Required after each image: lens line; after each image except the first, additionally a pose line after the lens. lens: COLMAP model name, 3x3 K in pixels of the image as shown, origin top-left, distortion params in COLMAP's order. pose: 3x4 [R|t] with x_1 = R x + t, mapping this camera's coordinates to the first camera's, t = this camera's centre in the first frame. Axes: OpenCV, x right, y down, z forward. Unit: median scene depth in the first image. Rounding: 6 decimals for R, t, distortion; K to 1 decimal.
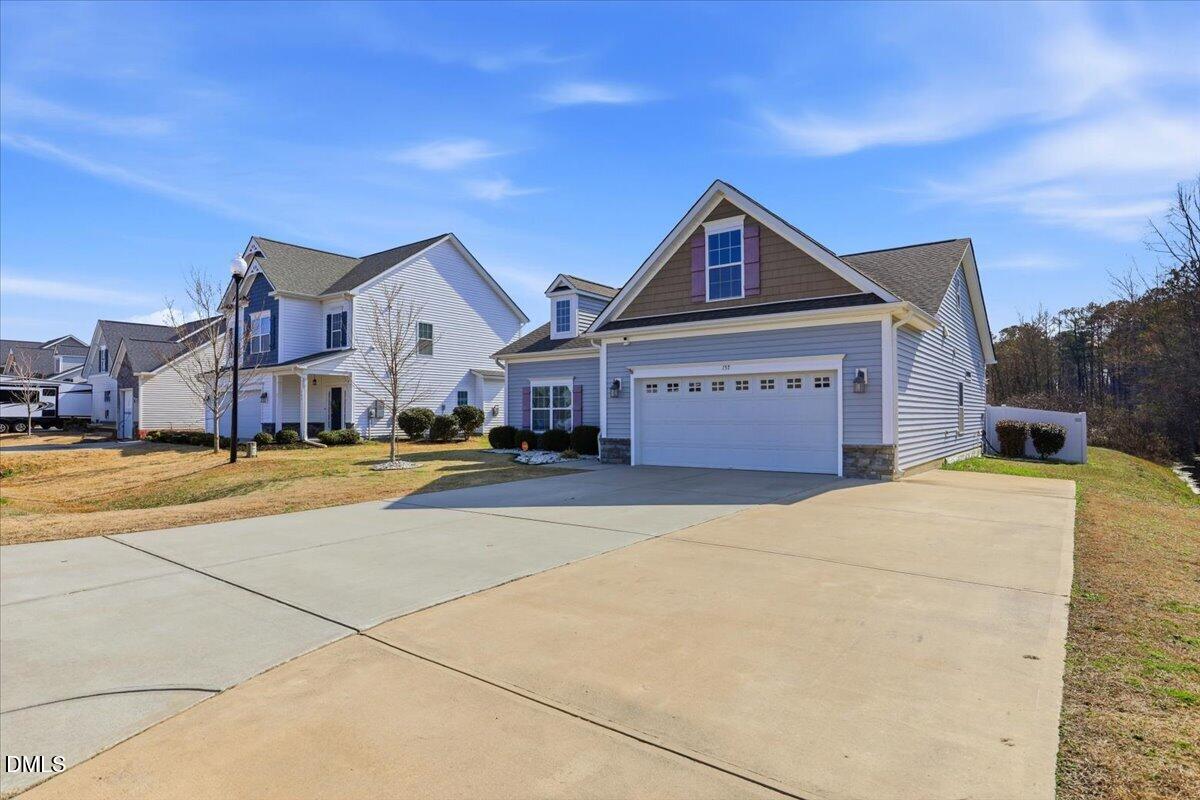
lens RADIAL K [[643.3, 0, 600.0], [0, 643.3, 400.0], [0, 0, 1]] dist [-0.017271, 0.000552]
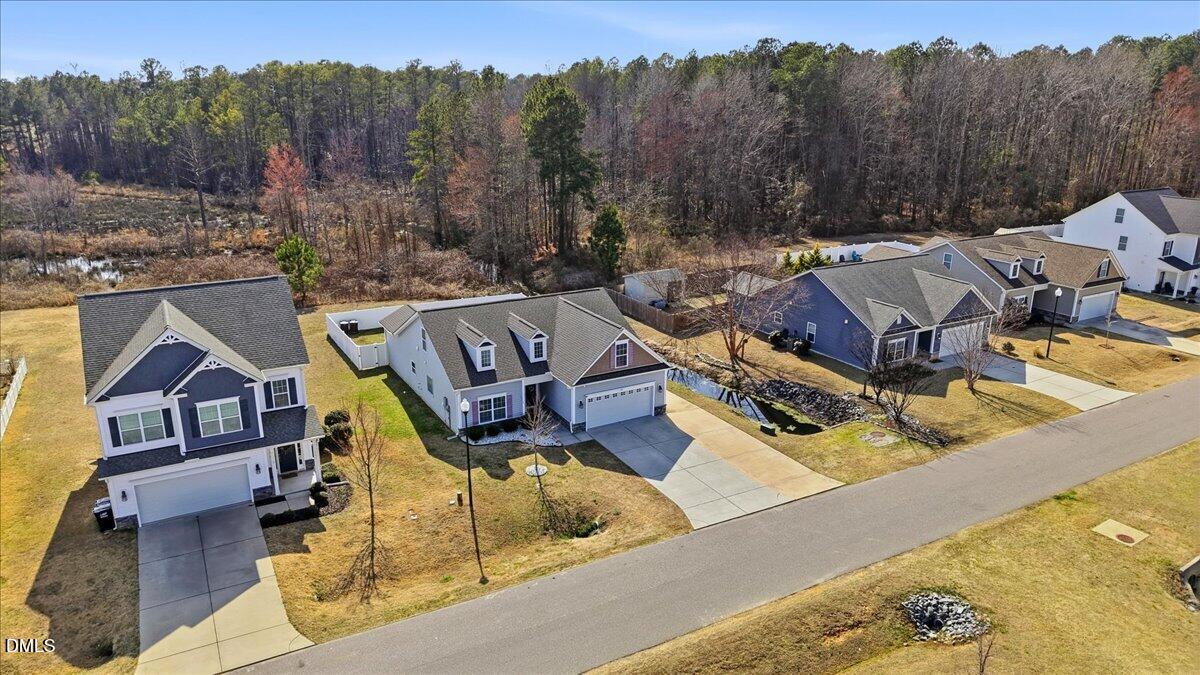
lens RADIAL K [[807.3, 0, 601.1], [0, 807.3, 337.0], [0, 0, 1]] dist [0.097599, -0.142810]
pose [[0.397976, -0.265145, 0.878244, -2.846786], [-0.030029, 0.953045, 0.301335, -1.315967], [-0.916904, -0.146297, 0.371327, -0.203572]]
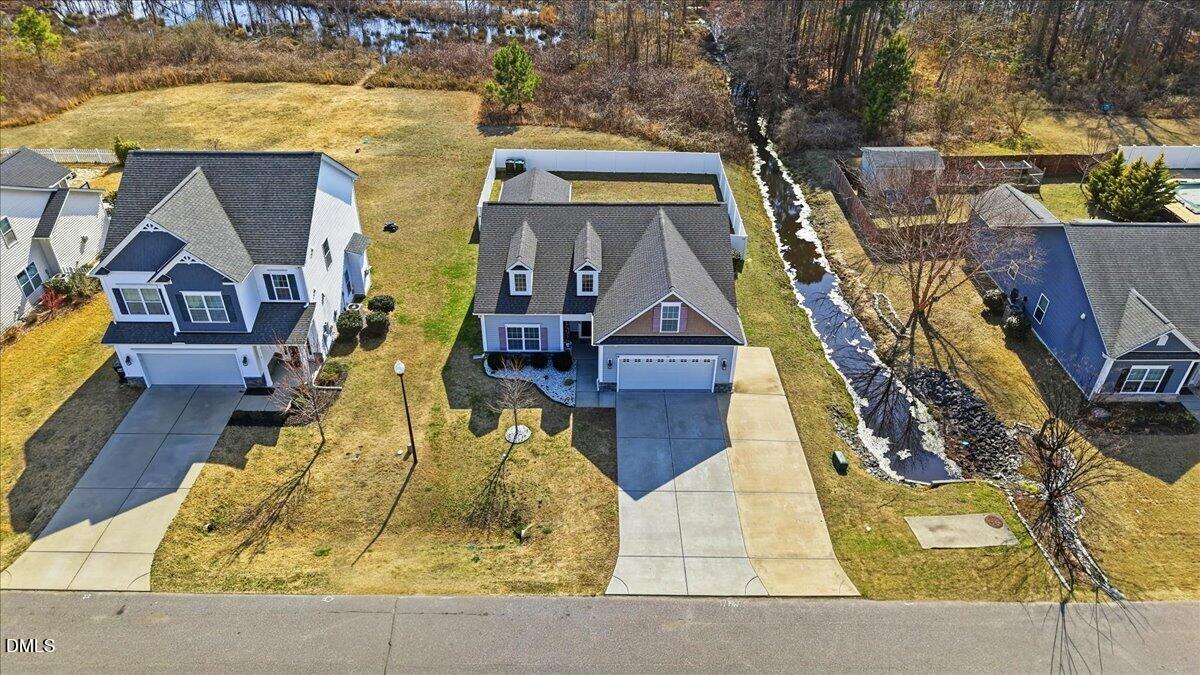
lens RADIAL K [[807.3, 0, 601.1], [0, 807.3, 337.0], [0, 0, 1]] dist [0.097599, -0.142810]
pose [[0.794276, -0.335723, 0.506375, -1.396768], [-0.026899, 0.813212, 0.581346, -1.738281], [-0.606961, -0.475370, 0.636884, -0.642056]]
